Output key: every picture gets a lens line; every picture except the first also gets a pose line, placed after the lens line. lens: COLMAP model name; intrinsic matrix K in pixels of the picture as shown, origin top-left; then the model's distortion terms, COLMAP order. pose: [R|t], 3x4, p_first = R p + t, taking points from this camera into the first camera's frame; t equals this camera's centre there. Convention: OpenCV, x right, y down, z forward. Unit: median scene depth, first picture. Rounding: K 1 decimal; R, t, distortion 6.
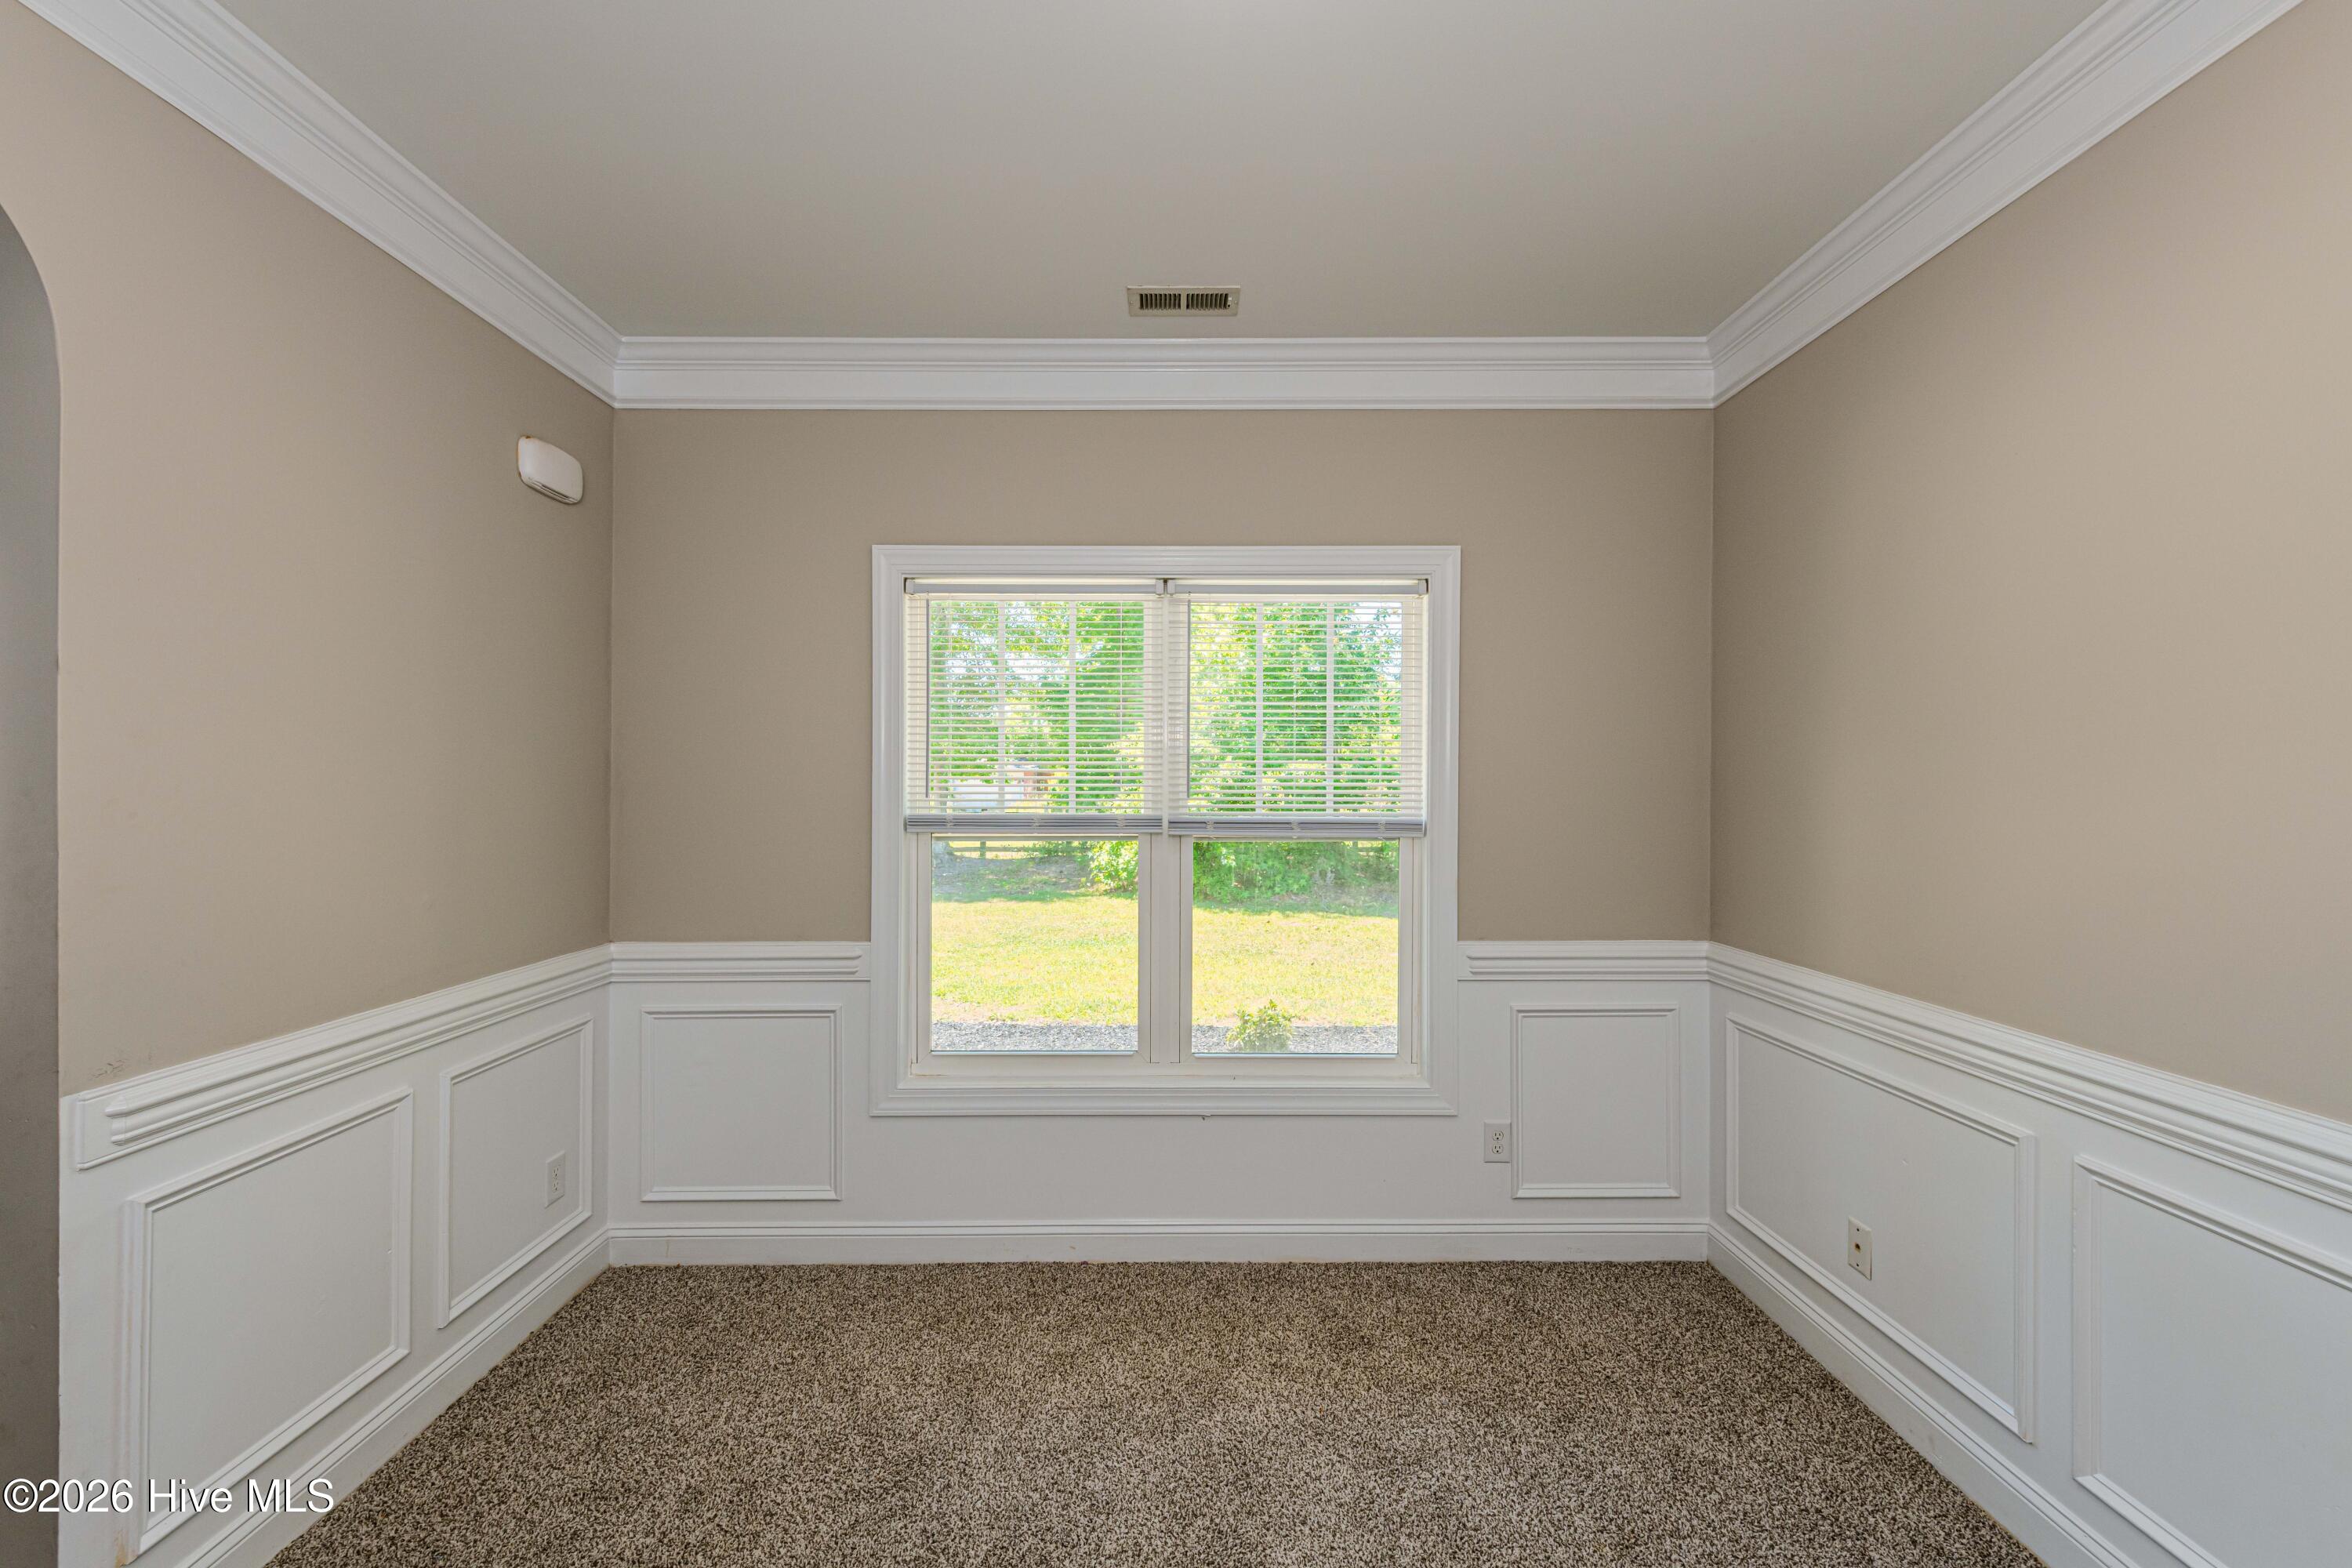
lens RADIAL K [[919.4, 0, 1175.0], [0, 919.4, 785.0], [0, 0, 1]] dist [0.009033, -0.003394]
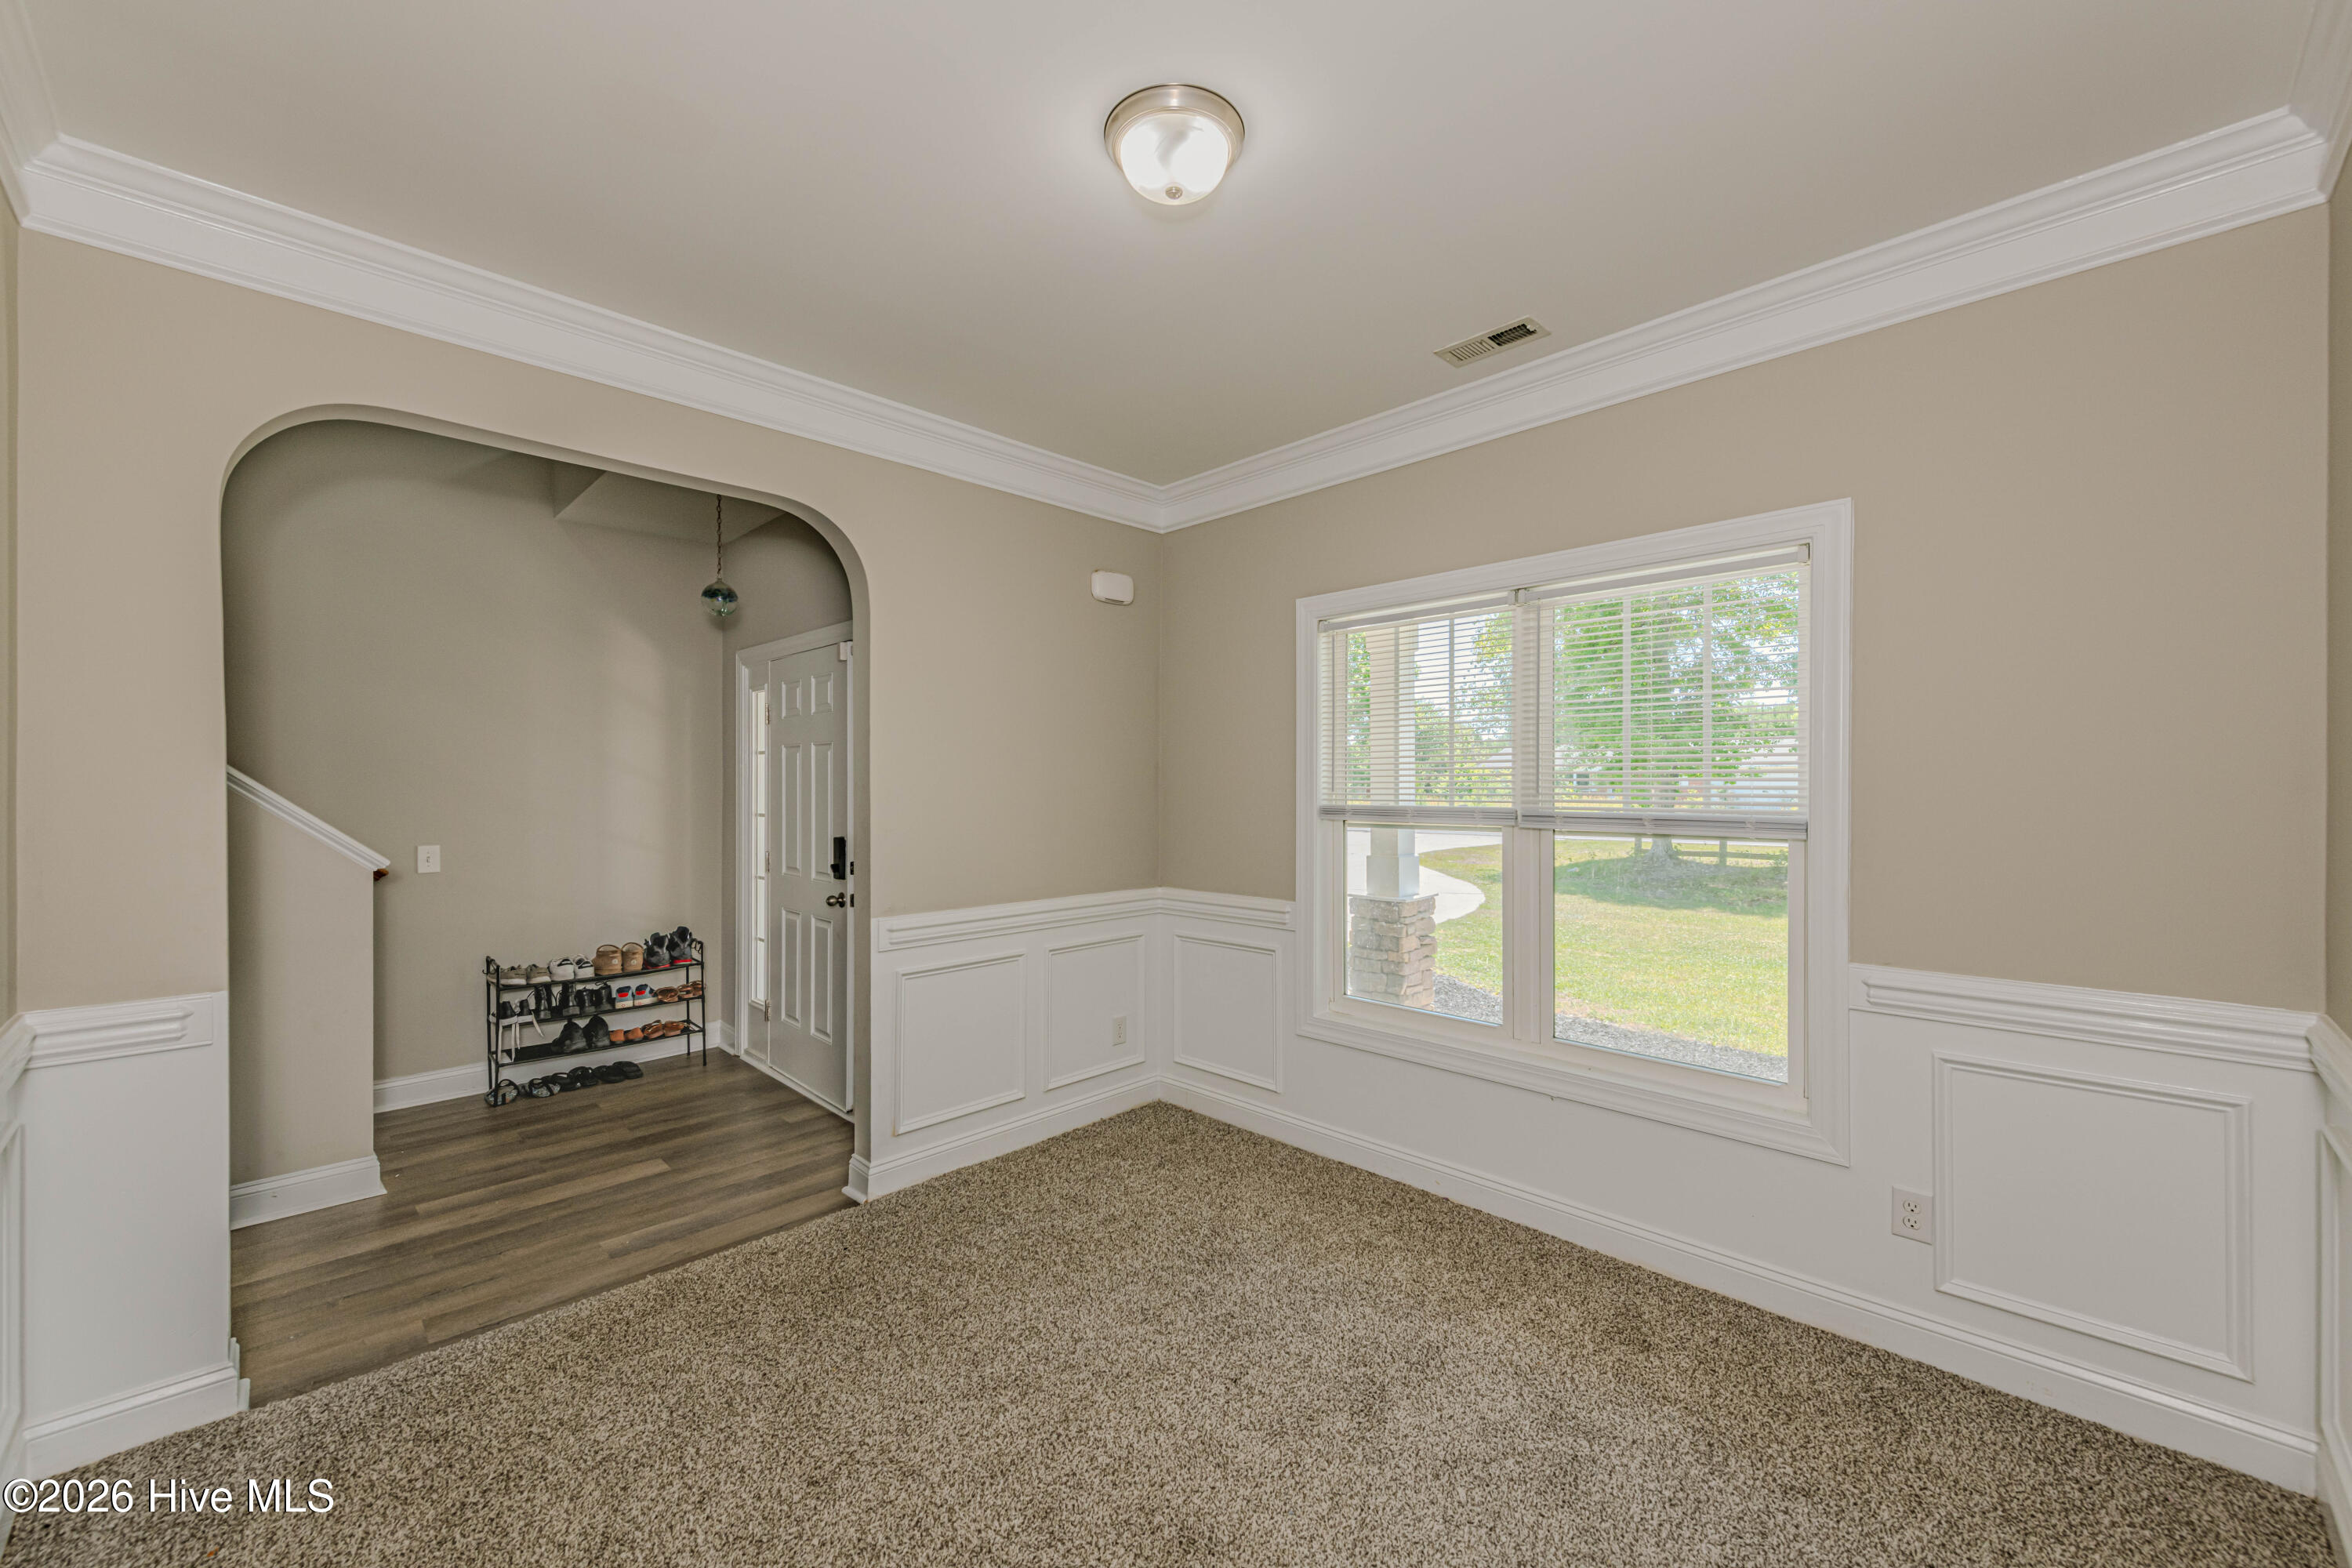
lens RADIAL K [[919.4, 0, 1195.0], [0, 919.4, 783.1], [0, 0, 1]] dist [0.009033, -0.003394]
pose [[0.709134, -0.004748, -0.705057, 0.491276], [0.004075, 0.999988, -0.002636, 0.003826], [0.705061, -0.001004, 0.709145, -0.031386]]
